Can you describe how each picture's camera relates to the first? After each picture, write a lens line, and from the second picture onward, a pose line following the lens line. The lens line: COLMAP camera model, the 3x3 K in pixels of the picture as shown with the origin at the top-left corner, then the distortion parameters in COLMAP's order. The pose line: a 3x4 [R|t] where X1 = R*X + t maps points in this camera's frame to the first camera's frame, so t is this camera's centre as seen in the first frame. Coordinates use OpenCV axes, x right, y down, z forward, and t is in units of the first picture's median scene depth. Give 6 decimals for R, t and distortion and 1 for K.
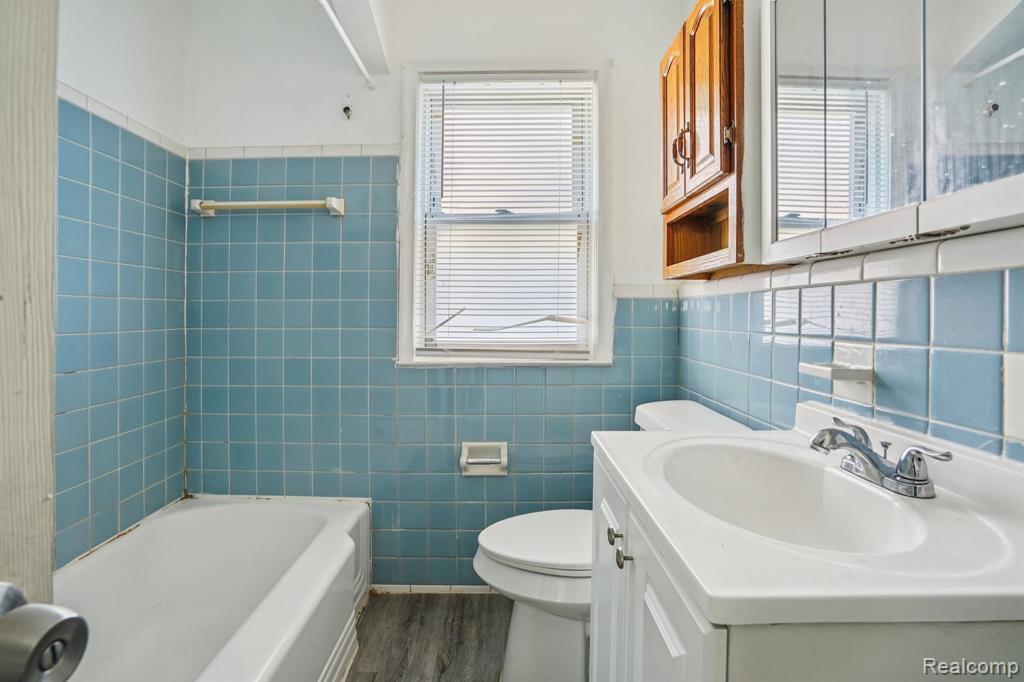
lens RADIAL K [[475.3, 0, 510.8], [0, 475.3, 321.9], [0, 0, 1]] dist [-0.041617, 0.011255]
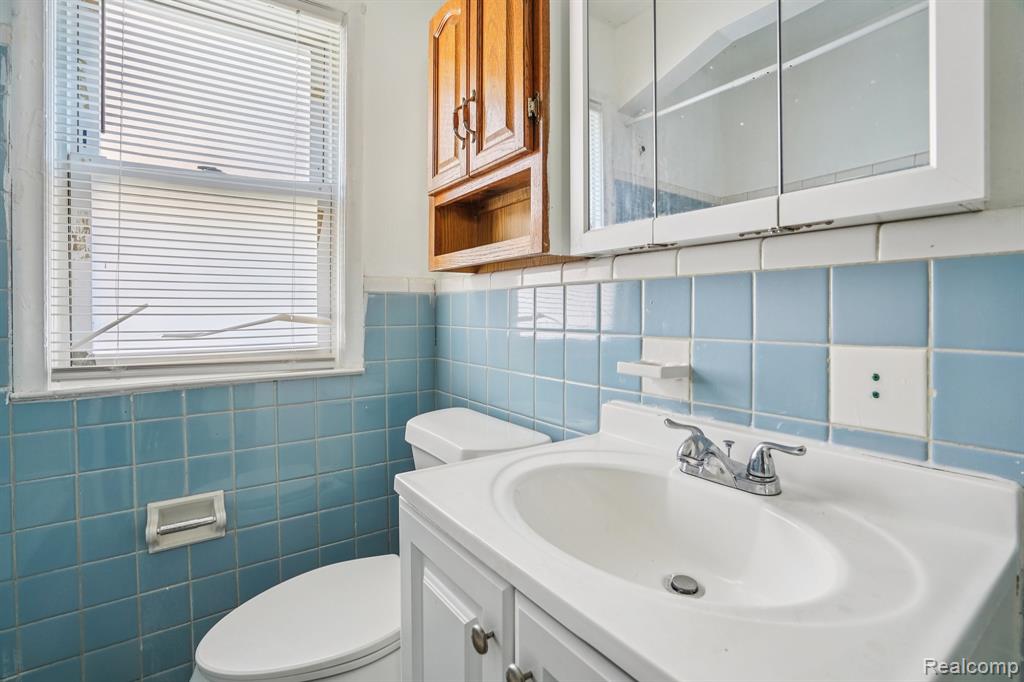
lens RADIAL K [[475.3, 0, 503.0], [0, 475.3, 320.6], [0, 0, 1]] dist [-0.041617, 0.011255]
pose [[0.826150, -0.017703, 0.563173, -0.058342], [0.015907, 0.999841, 0.008095, -0.003740], [-0.563226, 0.002271, 0.826300, 0.195185]]
